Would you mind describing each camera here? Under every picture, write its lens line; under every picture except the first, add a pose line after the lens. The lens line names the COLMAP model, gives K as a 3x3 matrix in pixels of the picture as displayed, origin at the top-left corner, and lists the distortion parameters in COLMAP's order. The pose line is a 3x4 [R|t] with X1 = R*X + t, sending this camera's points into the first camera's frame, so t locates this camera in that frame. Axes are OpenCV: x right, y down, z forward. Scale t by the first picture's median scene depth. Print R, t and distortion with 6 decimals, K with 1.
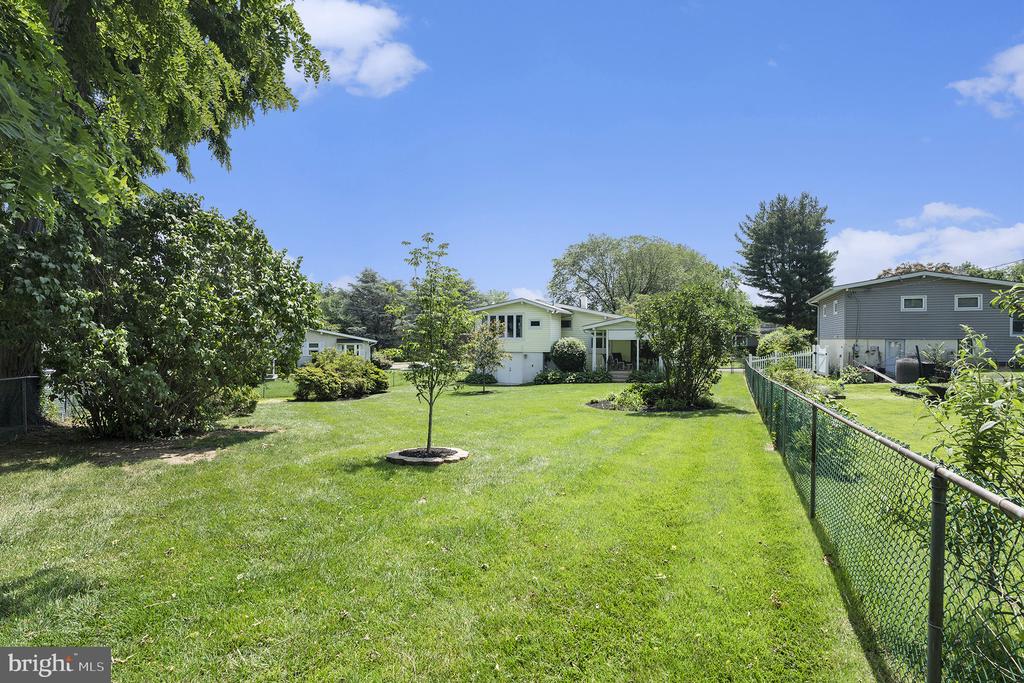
lens RADIAL K [[466.0, 0, 536.8], [0, 466.0, 339.6], [0, 0, 1]] dist [-0.000026, 0.000051]
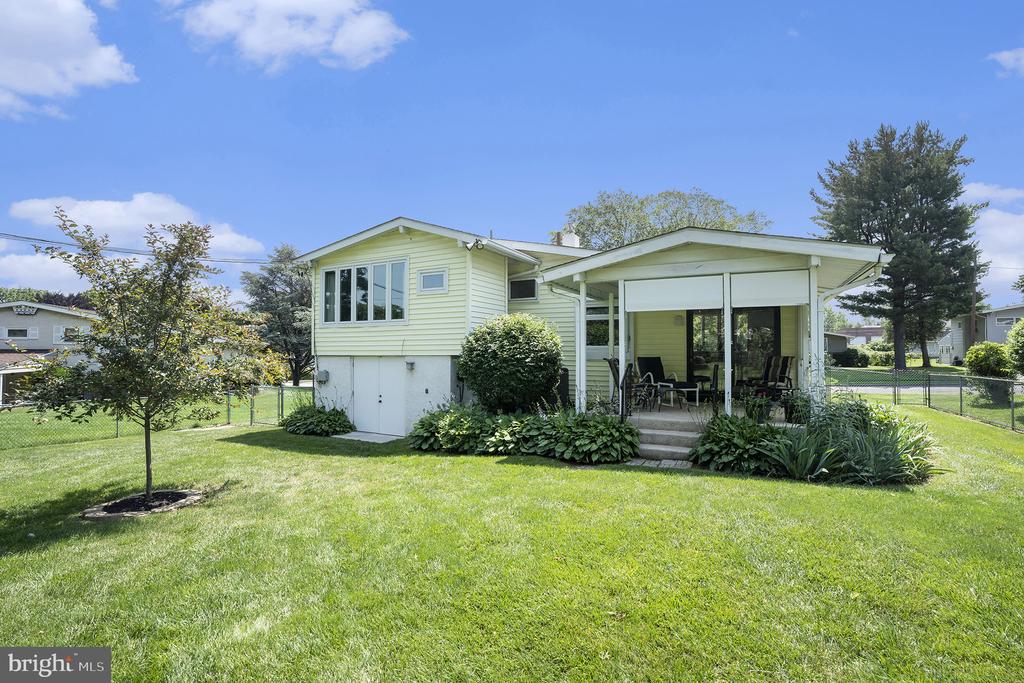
lens RADIAL K [[464.3, 0, 512.0], [0, 464.3, 341.5], [0, 0, 1]] dist [-0.025249, 0.000461]
pose [[0.995846, -0.004238, -0.090952, 0.096686], [0.002450, 0.999802, -0.019765, 0.023126], [0.091018, 0.019460, 0.995659, 0.624716]]
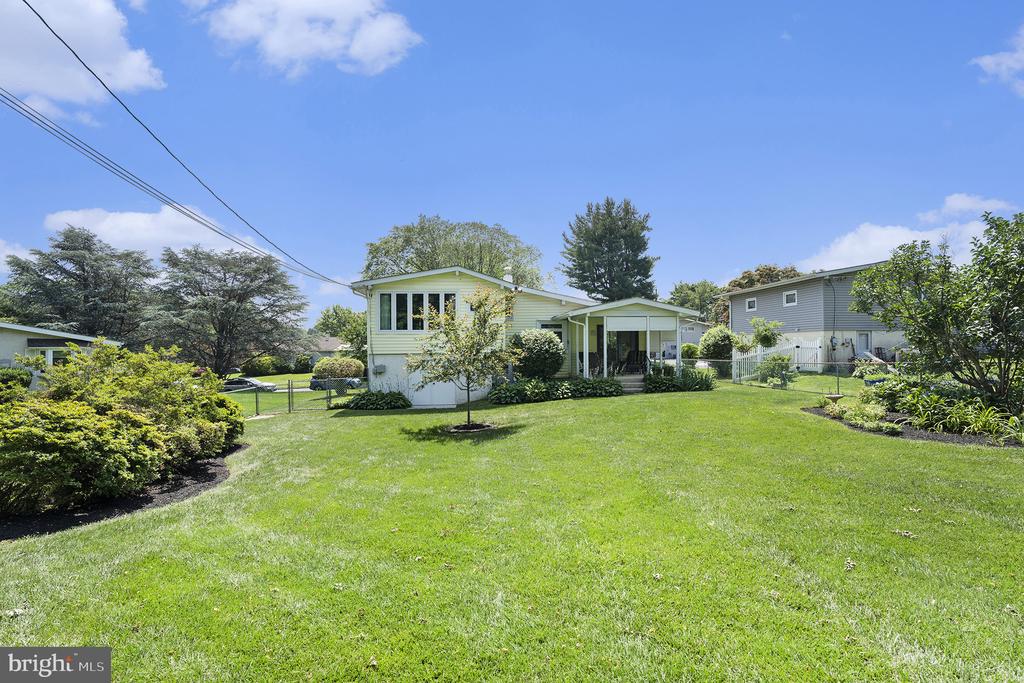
lens RADIAL K [[464.3, 0, 512.0], [0, 464.3, 341.5], [0, 0, 1]] dist [-0.025249, 0.000461]
pose [[0.890430, -0.005563, 0.455086, -0.245815], [0.012586, 0.999844, -0.012406, 0.020584], [-0.454945, 0.016774, 0.890361, 0.424073]]
